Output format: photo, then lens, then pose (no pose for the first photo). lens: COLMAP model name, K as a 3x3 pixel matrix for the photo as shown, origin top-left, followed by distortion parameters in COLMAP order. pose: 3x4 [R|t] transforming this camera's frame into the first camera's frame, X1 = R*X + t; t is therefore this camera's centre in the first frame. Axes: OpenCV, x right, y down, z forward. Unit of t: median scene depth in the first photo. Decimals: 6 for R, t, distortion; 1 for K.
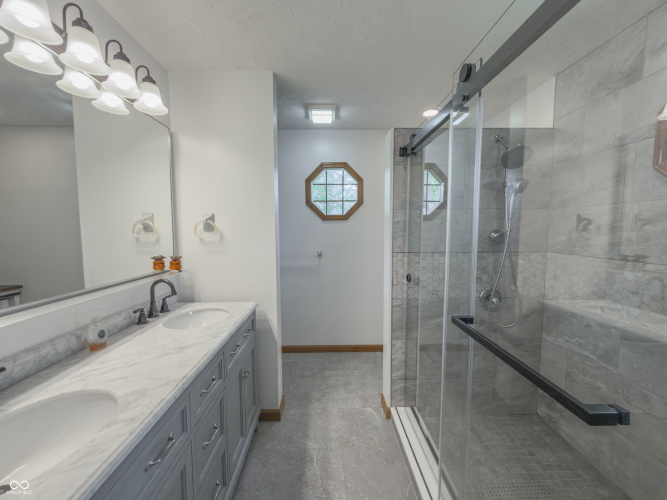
lens RADIAL K [[270.0, 0, 333.5], [0, 270.0, 250.0], [0, 0, 1]] dist [-0.001206, -0.000042]
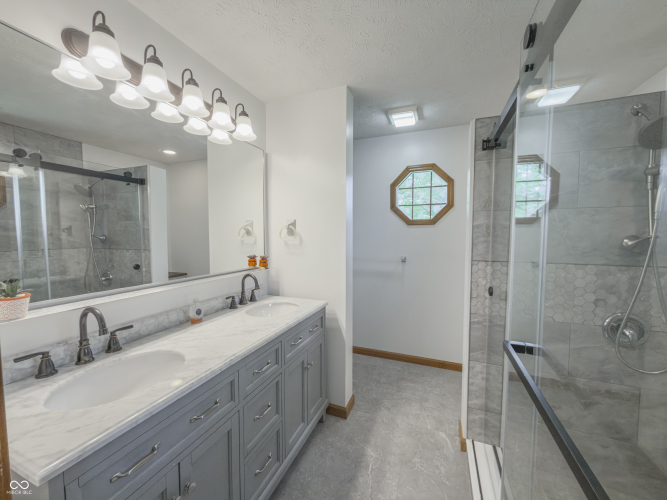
lens RADIAL K [[263.9, 0, 333.5], [0, 263.9, 250.0], [0, 0, 1]] dist [0.000155, -0.000110]
pose [[0.919415, 0.026269, -0.392411, 0.146049], [-0.034289, 0.999322, -0.013441, 0.002064], [0.391791, 0.025813, 0.919692, 0.038030]]
